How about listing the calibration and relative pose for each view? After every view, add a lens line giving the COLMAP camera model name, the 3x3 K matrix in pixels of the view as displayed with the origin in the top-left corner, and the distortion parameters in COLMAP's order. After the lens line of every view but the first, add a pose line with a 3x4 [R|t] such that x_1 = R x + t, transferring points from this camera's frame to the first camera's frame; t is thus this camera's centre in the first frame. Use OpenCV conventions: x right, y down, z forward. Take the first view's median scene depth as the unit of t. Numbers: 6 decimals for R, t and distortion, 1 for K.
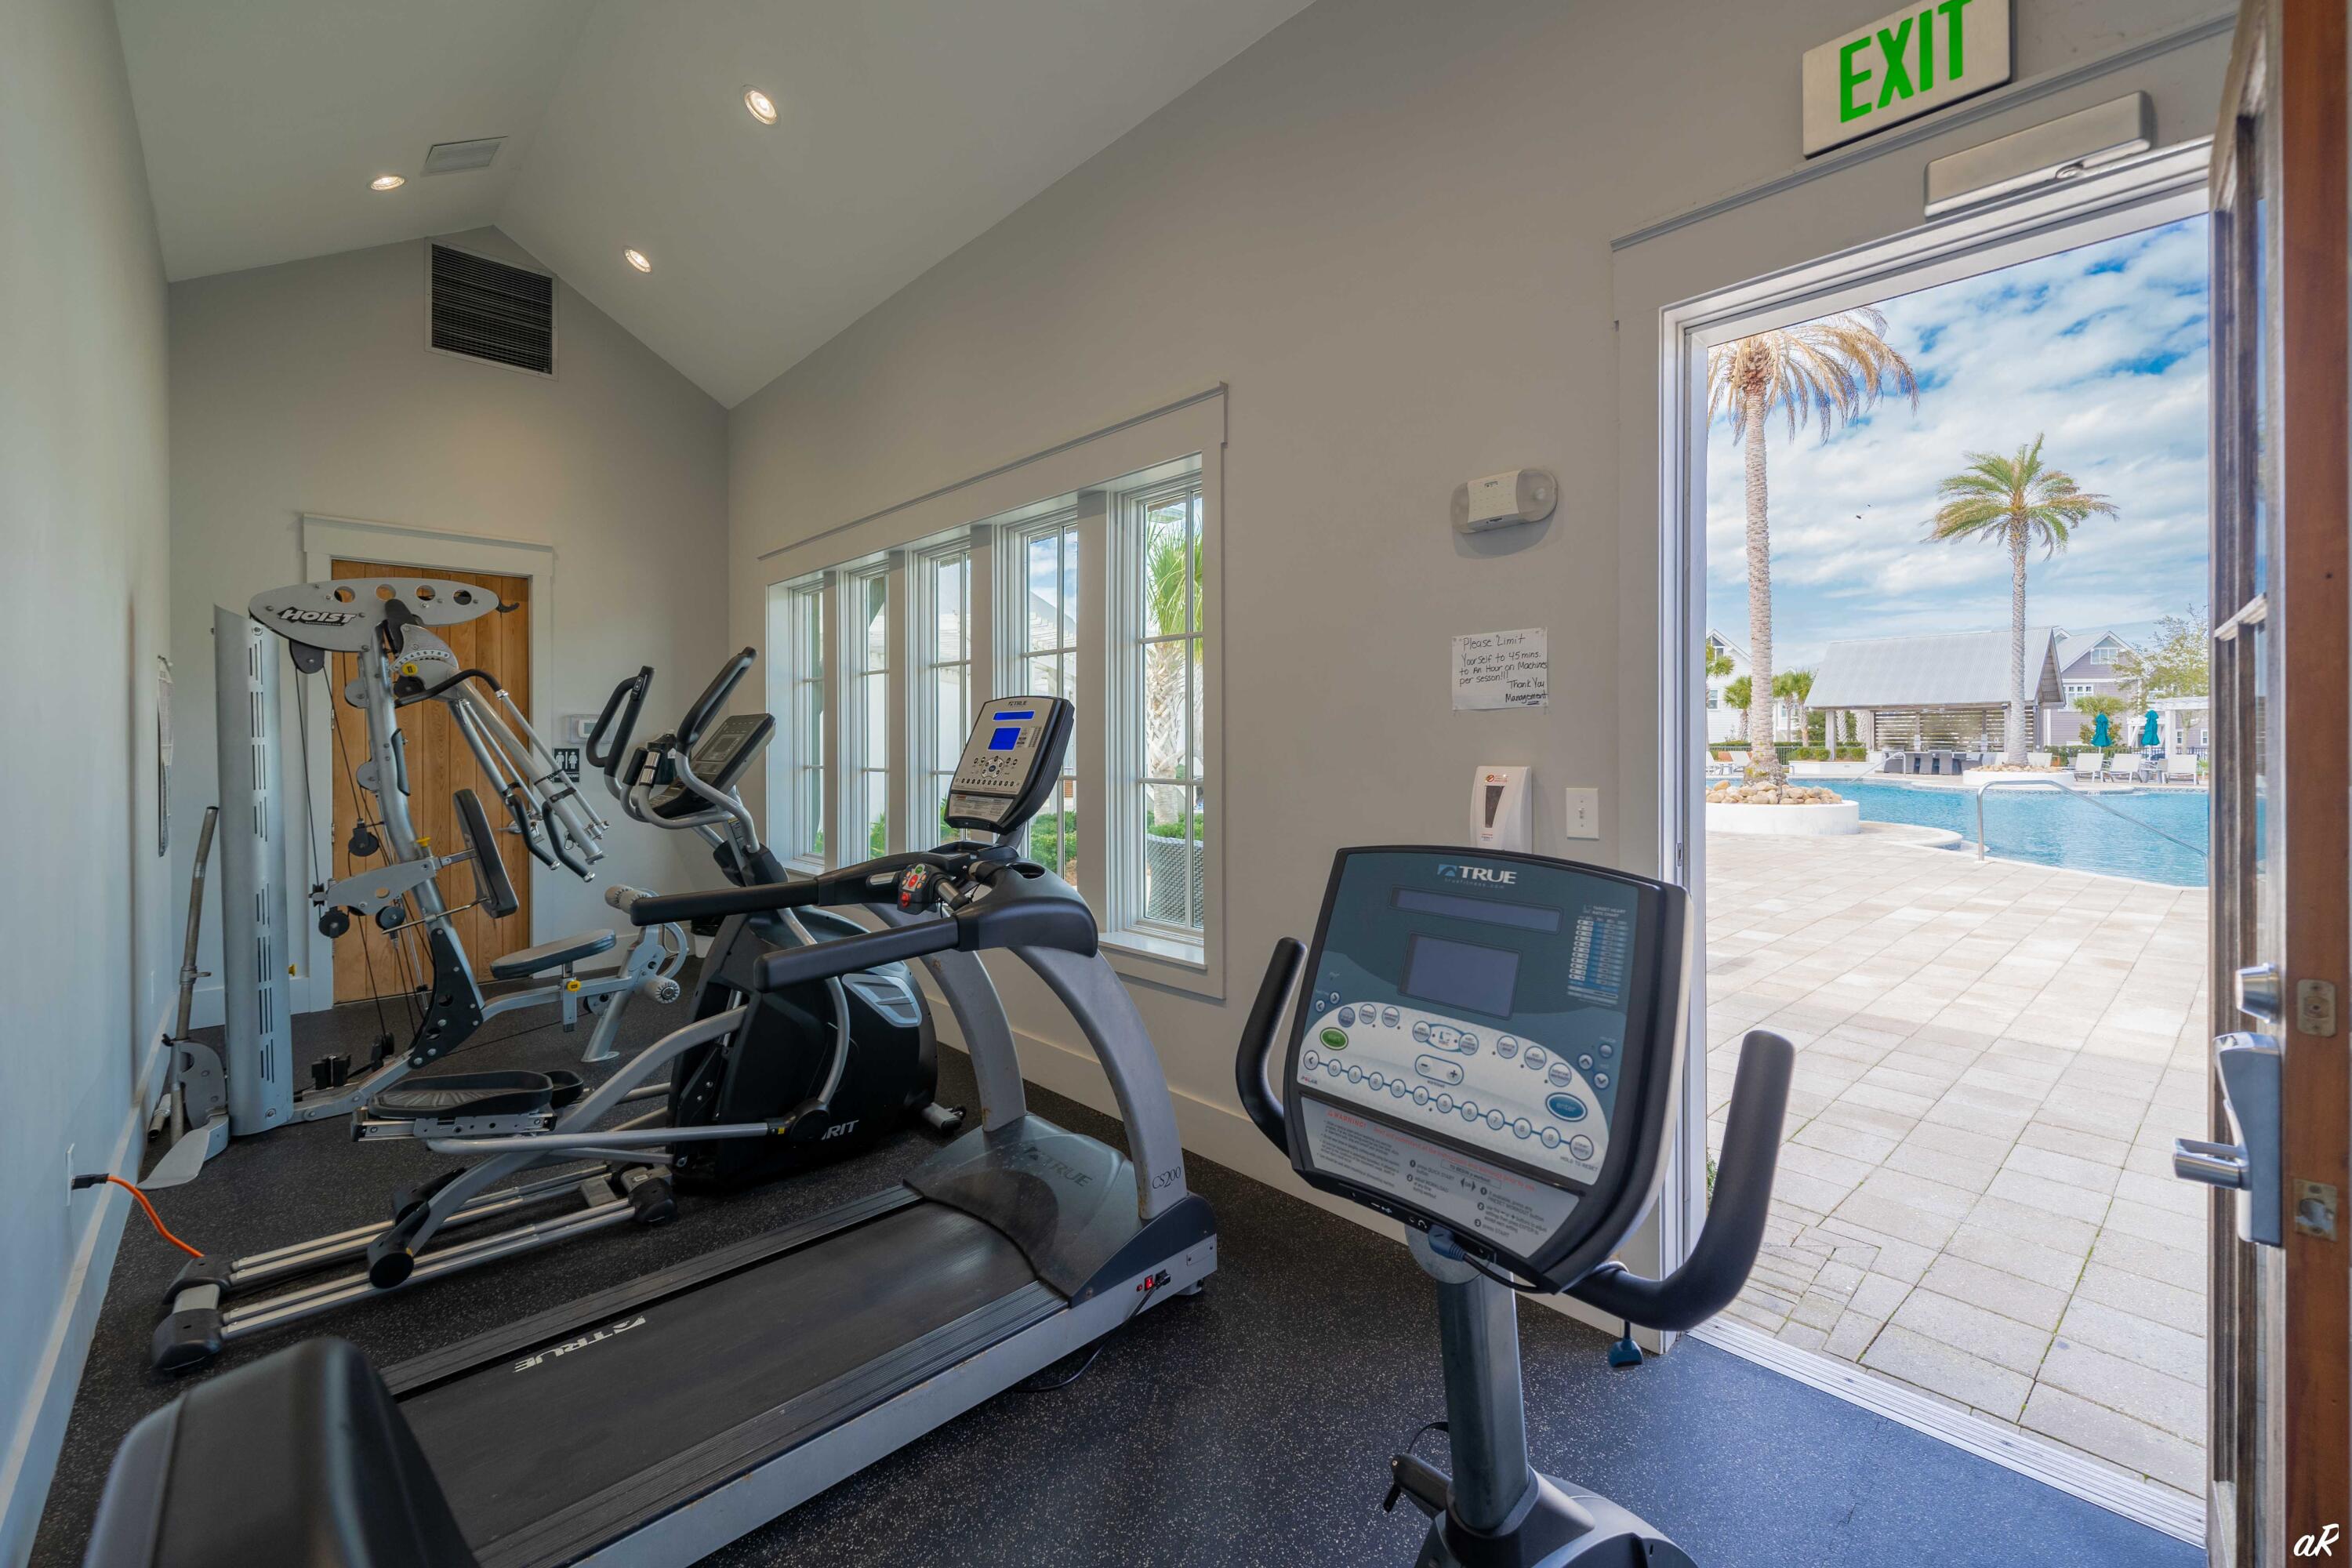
lens RADIAL K [[935.3, 0, 1178.1], [0, 935.3, 741.5], [0, 0, 1]] dist [-0.001742, -0.000178]
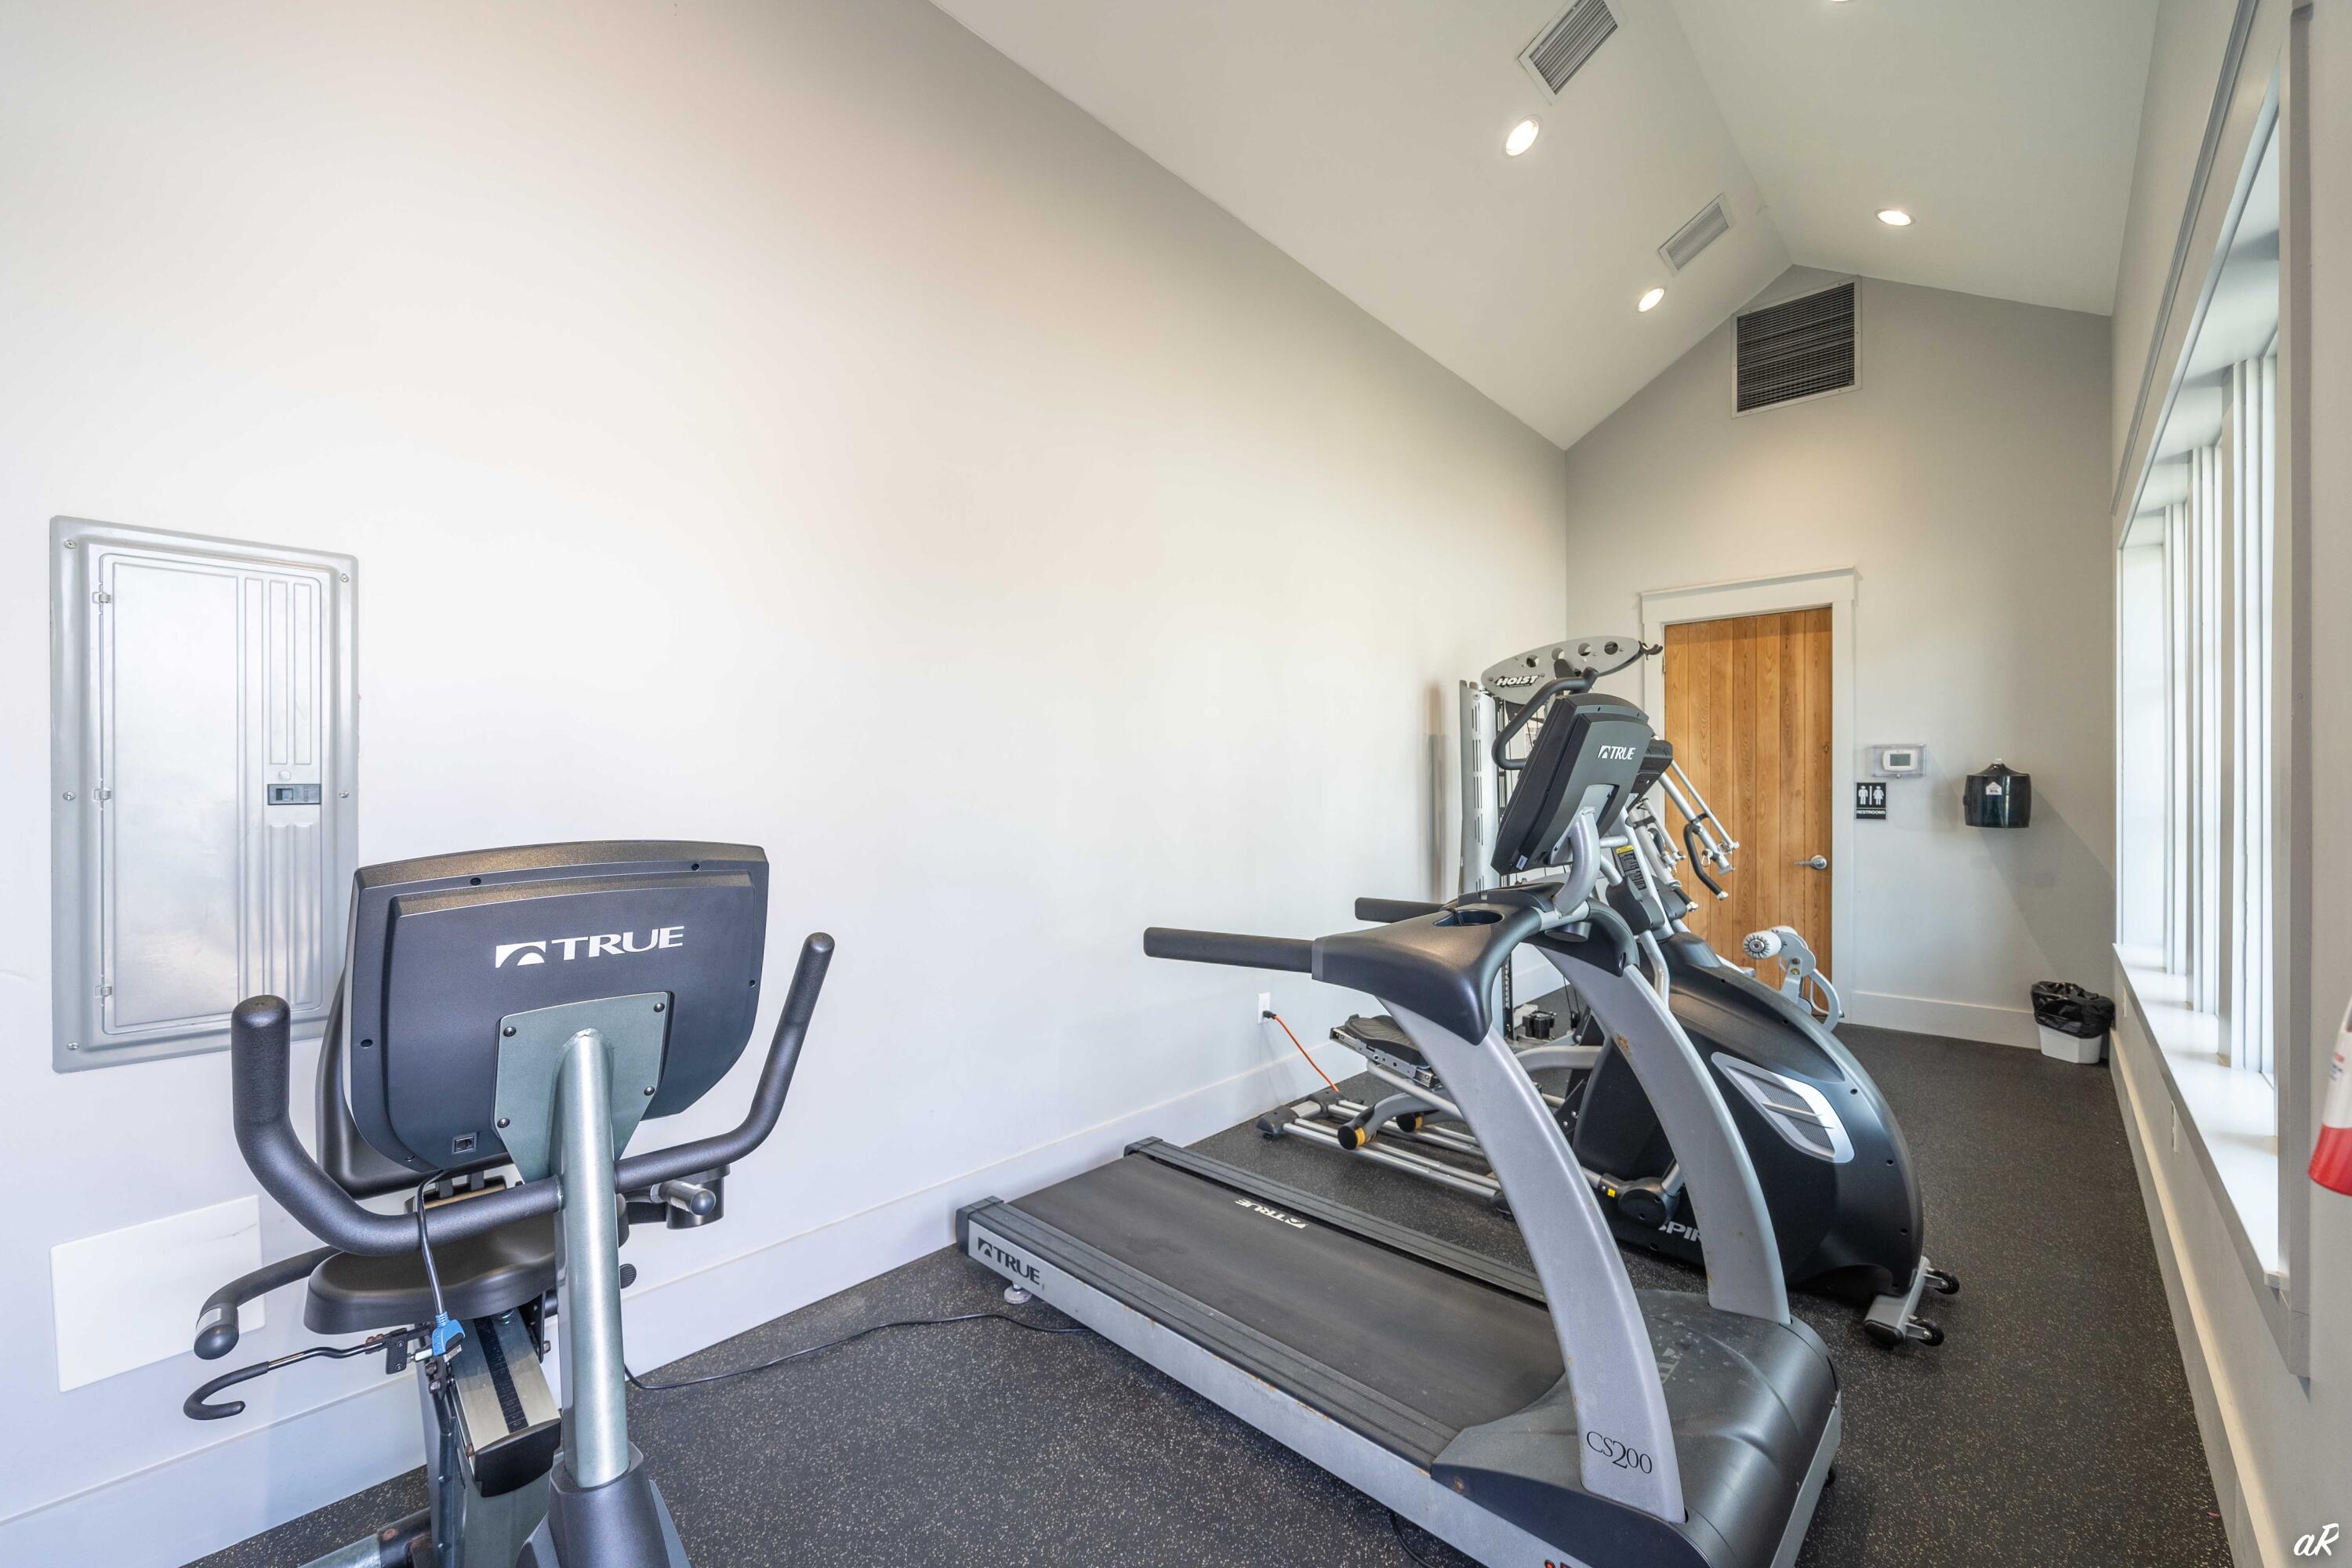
lens RADIAL K [[935.3, 0, 1176.1], [0, 935.3, 791.1], [0, 0, 1]] dist [-0.001742, -0.000178]
pose [[0.049810, 0.006183, -0.998740, 0.278950], [0.001993, 0.999978, 0.006290, 0.010527], [0.998757, -0.002304, 0.049797, 0.318439]]
